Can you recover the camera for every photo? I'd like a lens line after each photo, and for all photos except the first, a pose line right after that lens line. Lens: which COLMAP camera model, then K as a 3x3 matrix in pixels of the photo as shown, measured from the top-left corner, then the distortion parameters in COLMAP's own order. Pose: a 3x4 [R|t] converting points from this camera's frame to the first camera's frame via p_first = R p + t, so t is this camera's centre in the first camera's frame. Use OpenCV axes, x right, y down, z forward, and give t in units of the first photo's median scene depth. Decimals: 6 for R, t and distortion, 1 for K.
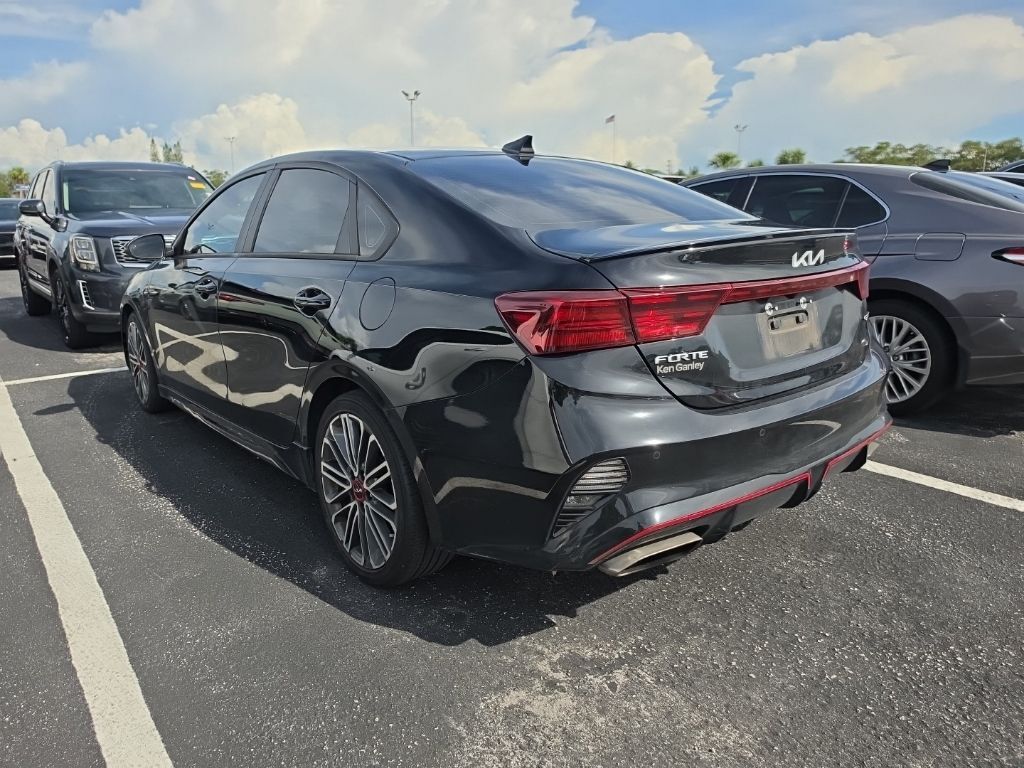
lens RADIAL K [[764.2, 0, 548.2], [0, 764.2, 355.7], [0, 0, 1]] dist [-0.009840, 0.001399]
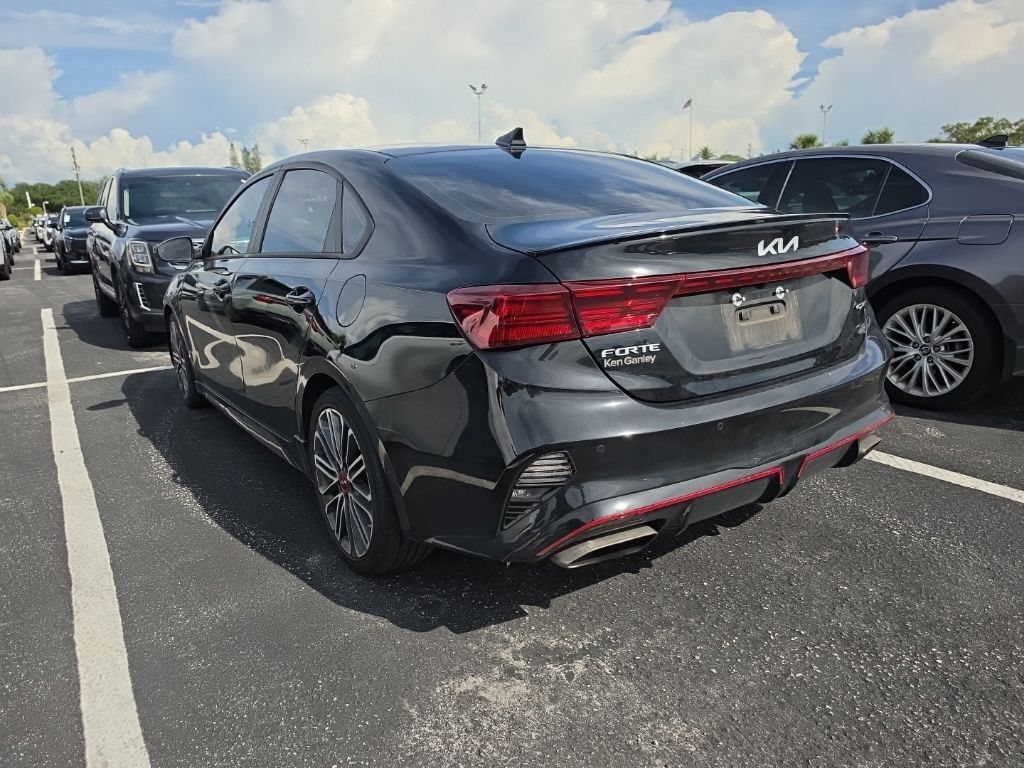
lens RADIAL K [[765.4, 0, 544.6], [0, 765.4, 382.7], [0, 0, 1]] dist [0.000885, -0.010732]
pose [[0.994427, -0.005292, -0.105299, 0.135326], [0.009758, 0.999072, 0.041947, 0.000989], [0.104979, -0.042741, 0.993556, 0.002712]]
